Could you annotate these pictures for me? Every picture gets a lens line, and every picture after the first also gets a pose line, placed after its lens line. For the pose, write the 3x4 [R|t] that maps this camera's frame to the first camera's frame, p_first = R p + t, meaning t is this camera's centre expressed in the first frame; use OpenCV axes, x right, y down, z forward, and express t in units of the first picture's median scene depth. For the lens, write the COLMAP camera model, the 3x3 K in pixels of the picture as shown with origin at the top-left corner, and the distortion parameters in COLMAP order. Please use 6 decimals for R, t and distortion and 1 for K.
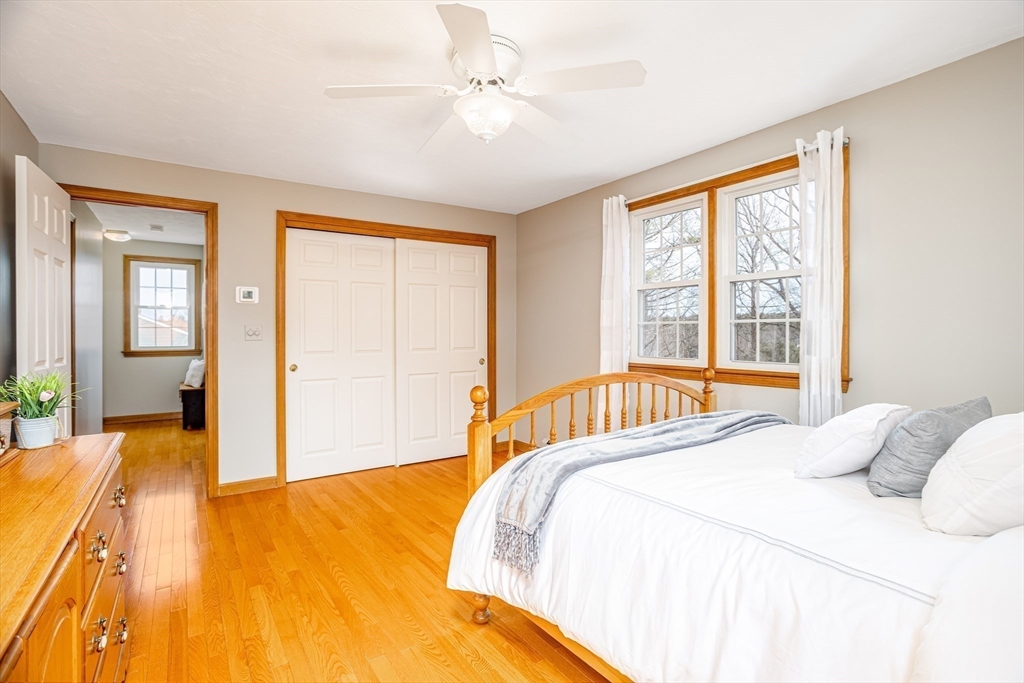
lens RADIAL K [[496.9, 0, 516.2], [0, 496.9, 331.7], [0, 0, 1]] dist [-0.047813, 0.028698]
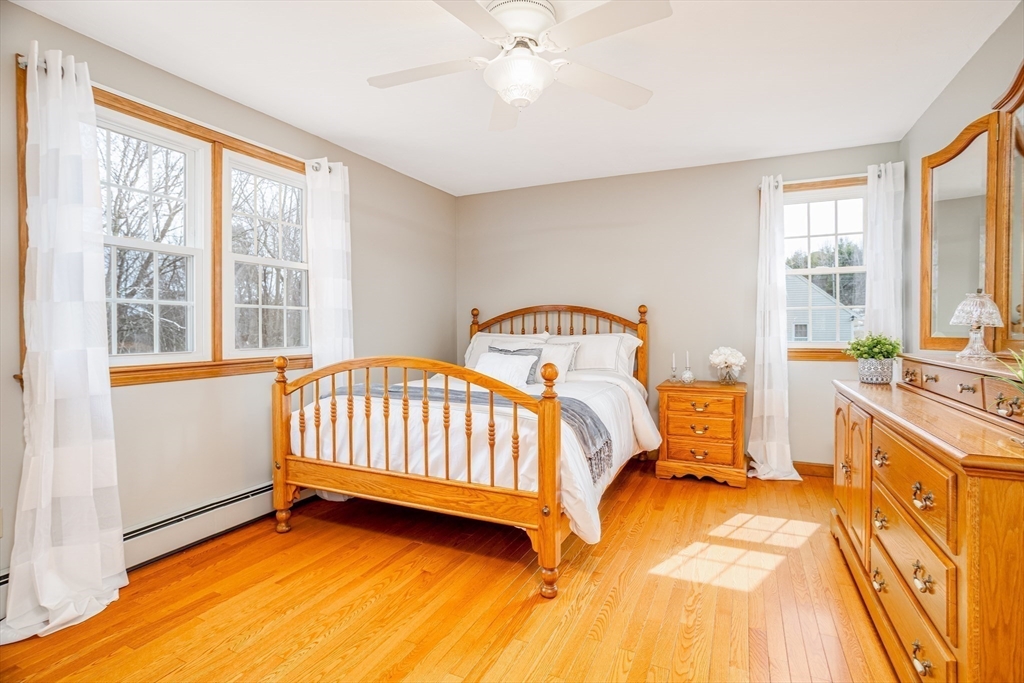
lens RADIAL K [[496.9, 0, 516.2], [0, 496.9, 331.7], [0, 0, 1]] dist [-0.047813, 0.028698]
pose [[-0.500610, -0.003892, 0.865664, -0.811897], [-0.002469, 0.999992, 0.003068, 0.032846], [-0.865670, -0.000601, -0.500615, 1.387373]]
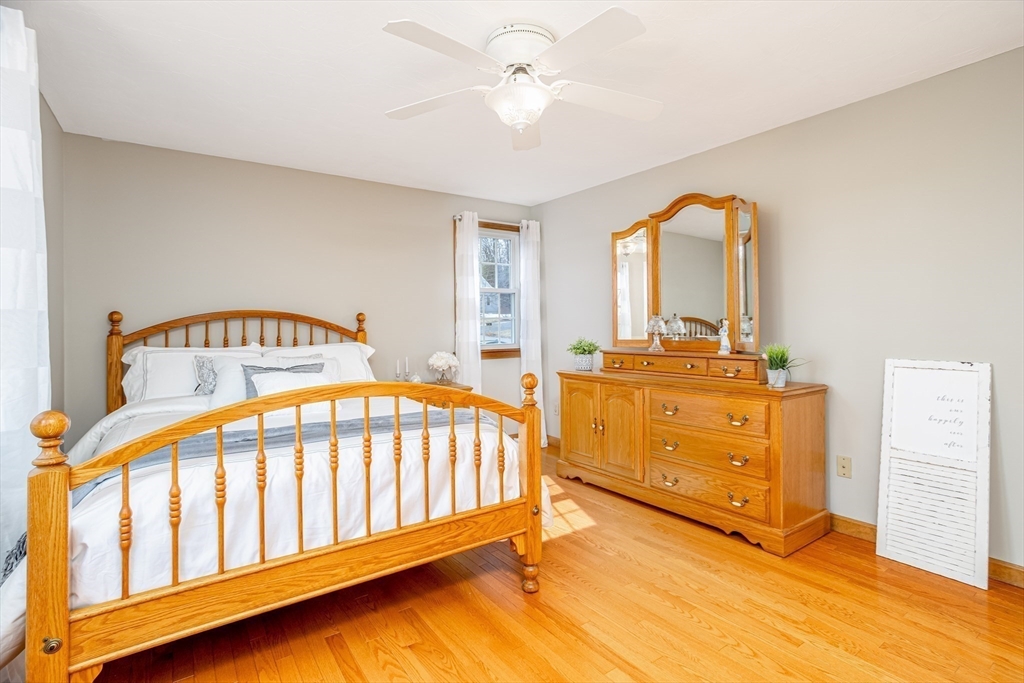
lens RADIAL K [[496.9, 0, 516.2], [0, 496.9, 331.7], [0, 0, 1]] dist [-0.047813, 0.028698]
pose [[-0.999888, 0.014670, -0.003009, -0.037215], [0.014671, 0.999892, -0.000355, 0.015572], [0.003004, -0.000399, -0.999995, 1.841328]]
